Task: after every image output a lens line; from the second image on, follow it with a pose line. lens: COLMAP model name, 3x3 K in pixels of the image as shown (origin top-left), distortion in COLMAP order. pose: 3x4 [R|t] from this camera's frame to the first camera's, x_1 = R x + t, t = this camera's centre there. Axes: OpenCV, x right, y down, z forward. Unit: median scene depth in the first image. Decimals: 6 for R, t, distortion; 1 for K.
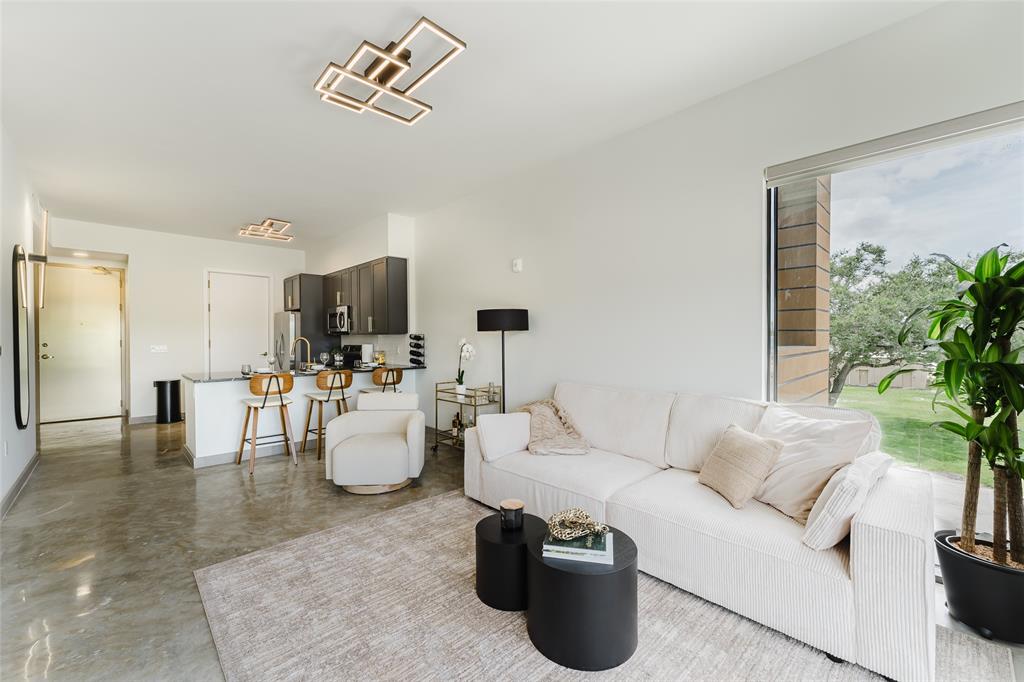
lens RADIAL K [[411.8, 0, 512.0], [0, 411.8, 341.0], [0, 0, 1]] dist [-0.001095, -0.000060]
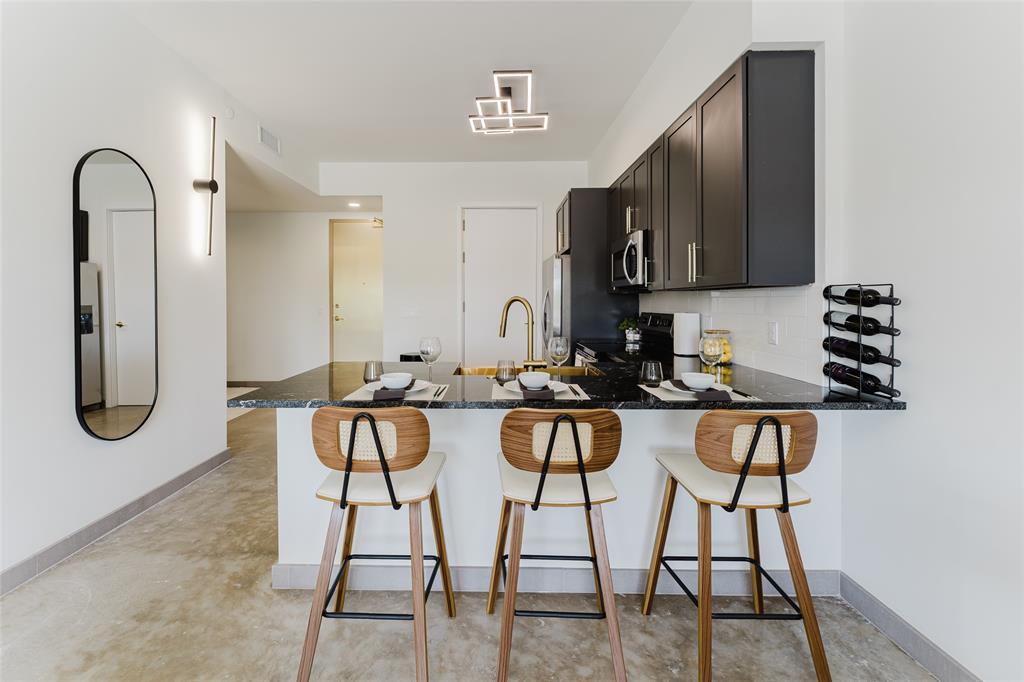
lens RADIAL K [[422.7, 0, 493.3], [0, 422.7, 302.7], [0, 0, 1]] dist [0.000347, 0.000001]
pose [[0.707997, 0.006296, -0.706188, -0.202754], [-0.009141, 0.999958, -0.000250, -0.001204], [0.706157, 0.006633, 0.708024, 0.606747]]
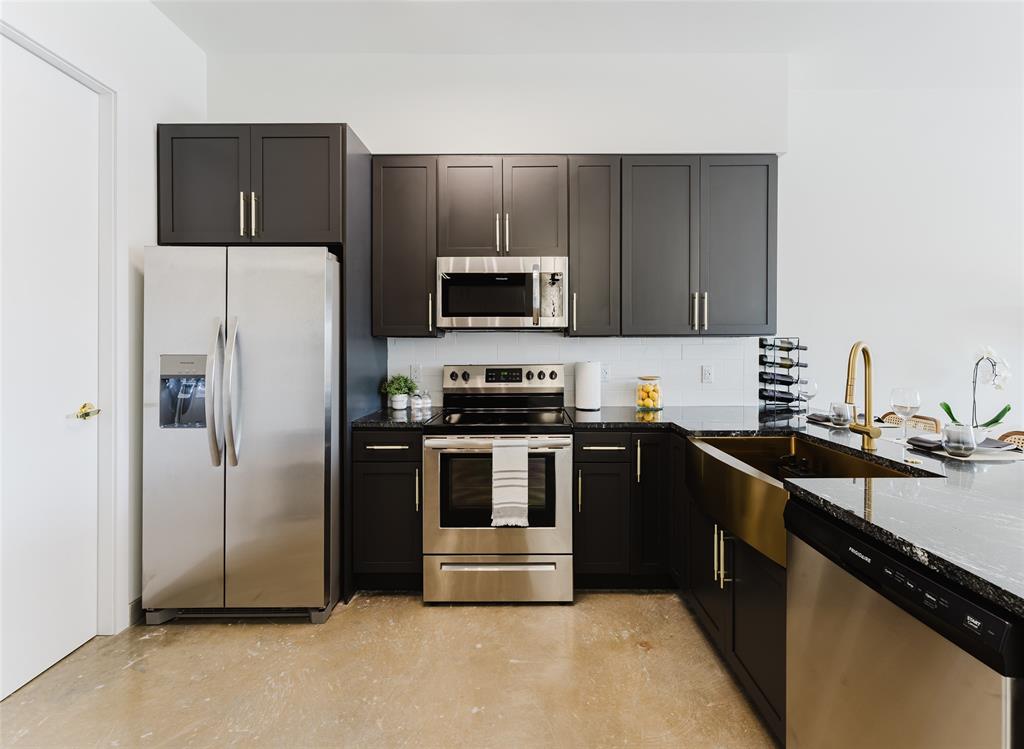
lens RADIAL K [[465.2, 0, 518.6], [0, 465.2, 358.3], [0, 0, 1]] dist [0.001576, 0.000095]
pose [[0.697477, -0.010819, 0.716526, -0.816754], [0.002963, 0.999921, 0.012213, -0.000699], [-0.716601, -0.006395, 0.697454, 0.842314]]
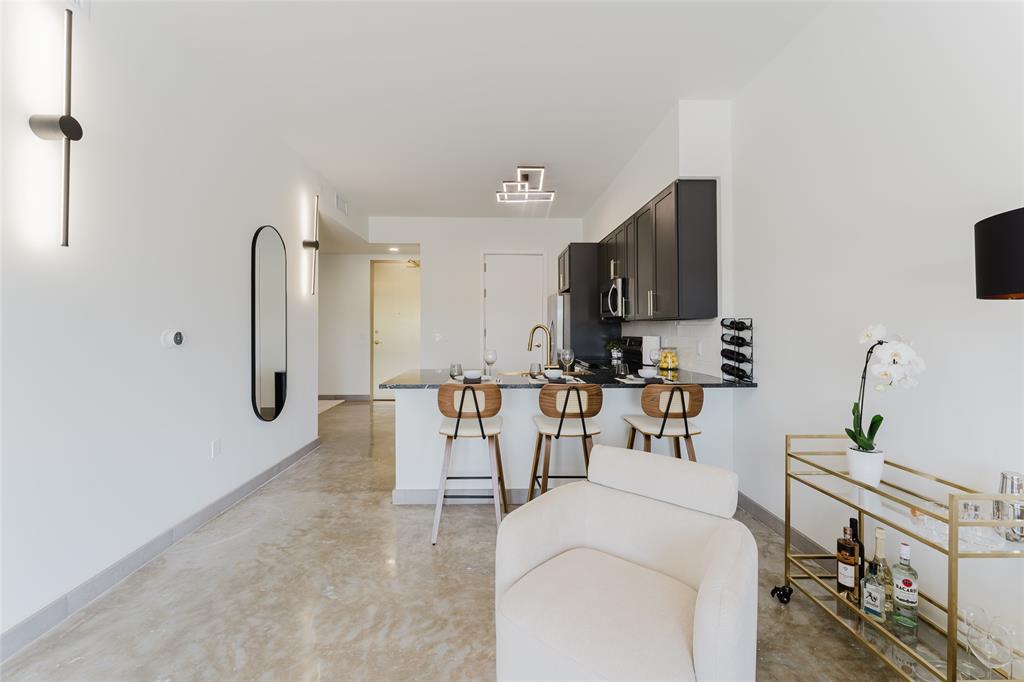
lens RADIAL K [[412.1, 0, 508.6], [0, 412.1, 323.6], [0, 0, 1]] dist [-0.000004, 0.000071]
pose [[0.739048, -0.003277, -0.673644, -0.094269], [-0.009307, 0.999843, -0.015074, 0.000396], [0.673588, 0.017410, 0.738902, 0.428487]]
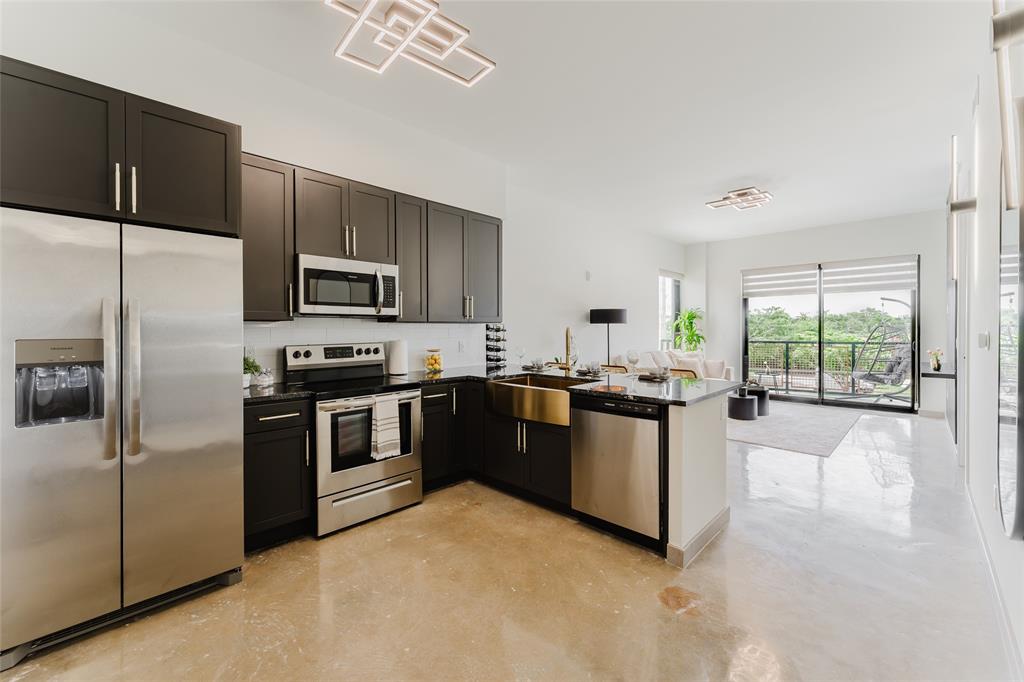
lens RADIAL K [[411.8, 0, 512.0], [0, 411.8, 341.0], [0, 0, 1]] dist [-0.001095, -0.000060]
pose [[-0.024525, -0.021540, 0.999467, -1.029259], [0.010647, 0.999706, 0.021807, -0.001297], [-0.999643, 0.011176, -0.024288, 0.984222]]
